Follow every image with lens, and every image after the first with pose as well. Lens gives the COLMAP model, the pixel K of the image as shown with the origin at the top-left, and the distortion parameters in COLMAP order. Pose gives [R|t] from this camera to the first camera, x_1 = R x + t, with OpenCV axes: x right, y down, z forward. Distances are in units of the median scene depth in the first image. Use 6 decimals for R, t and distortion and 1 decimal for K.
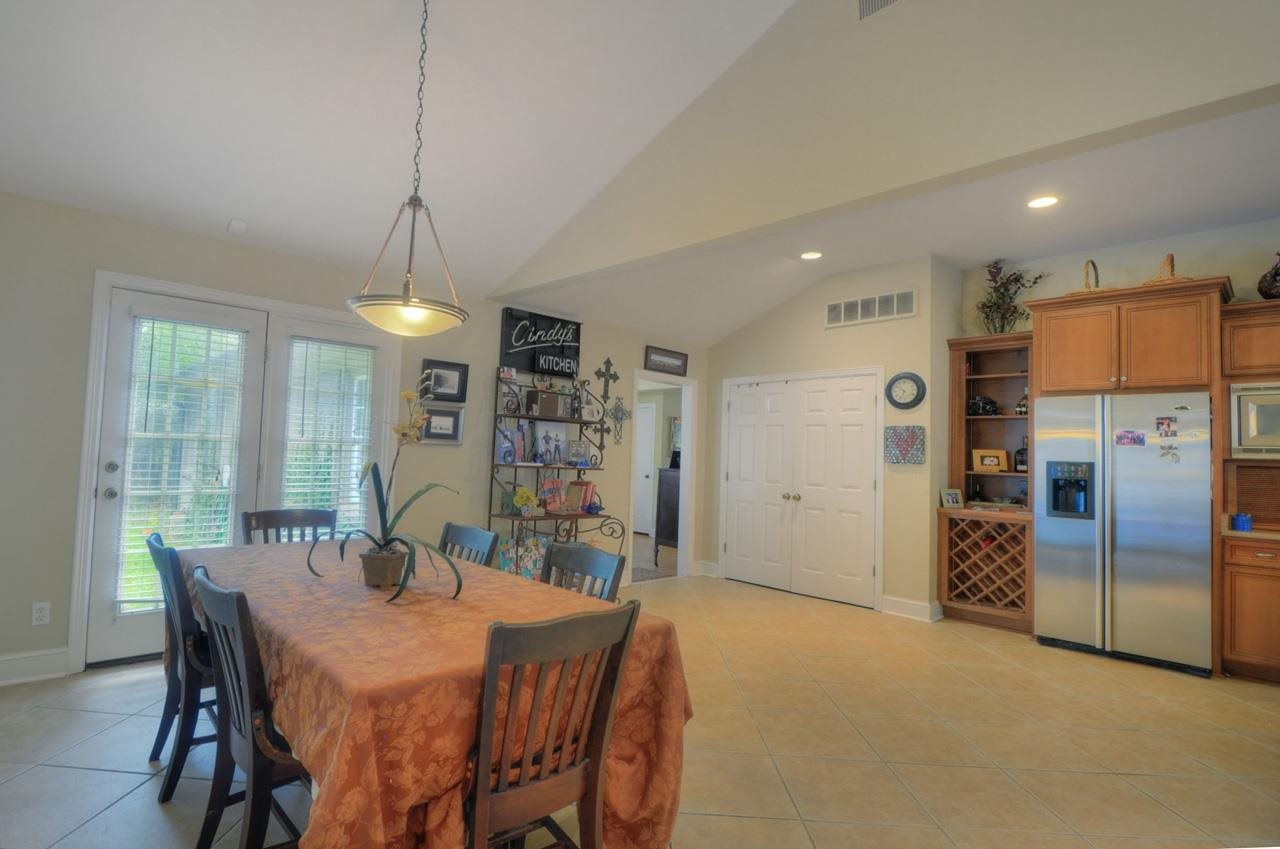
lens RADIAL K [[608.1, 0, 595.0], [0, 608.1, 423.6], [0, 0, 1]] dist [-0.011672, -0.000018]
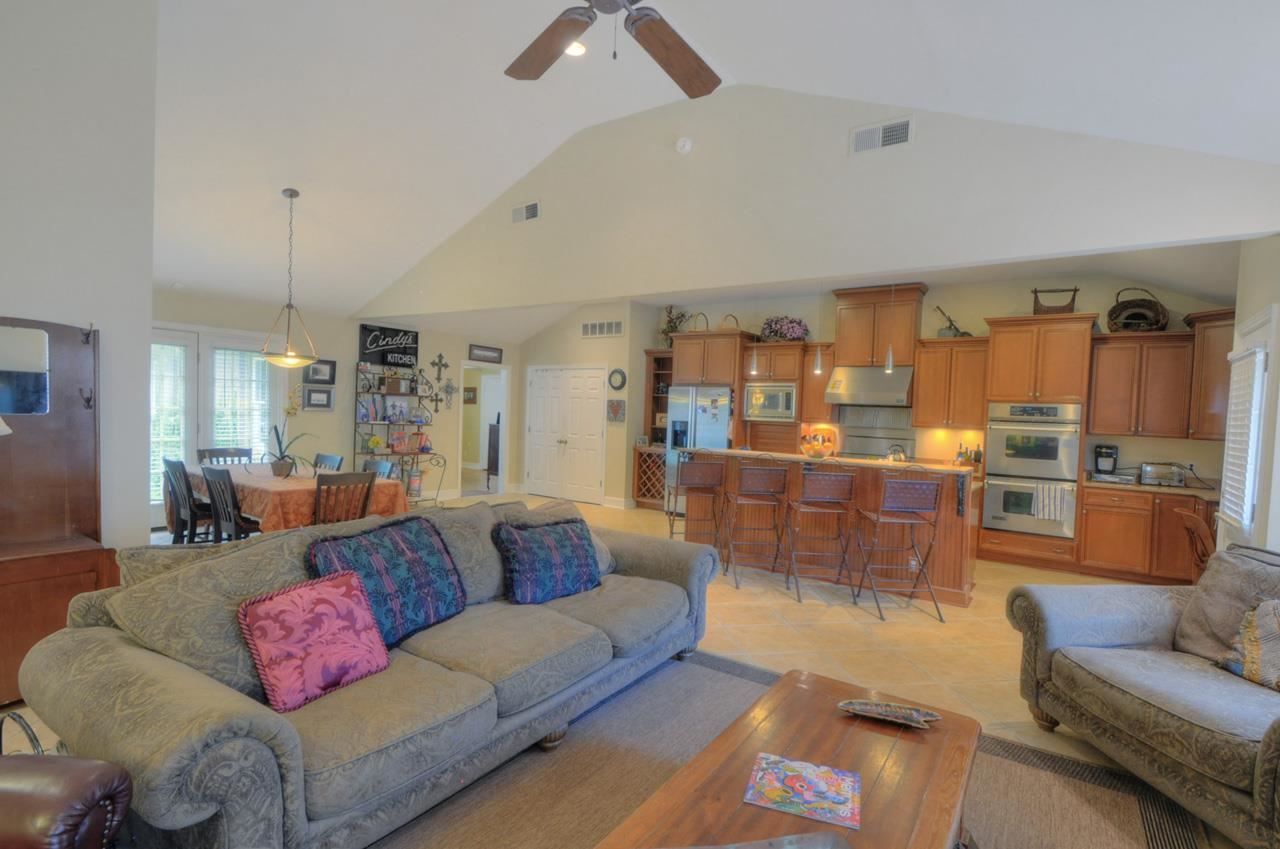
lens RADIAL K [[591.8, 0, 664.7], [0, 591.8, 436.8], [0, 0, 1]] dist [0.004003, 0.000159]
pose [[0.971052, -0.007808, 0.238740, 0.242630], [-0.016118, 0.995046, 0.098101, -0.060390], [-0.238323, -0.099110, 0.966116, -0.694412]]
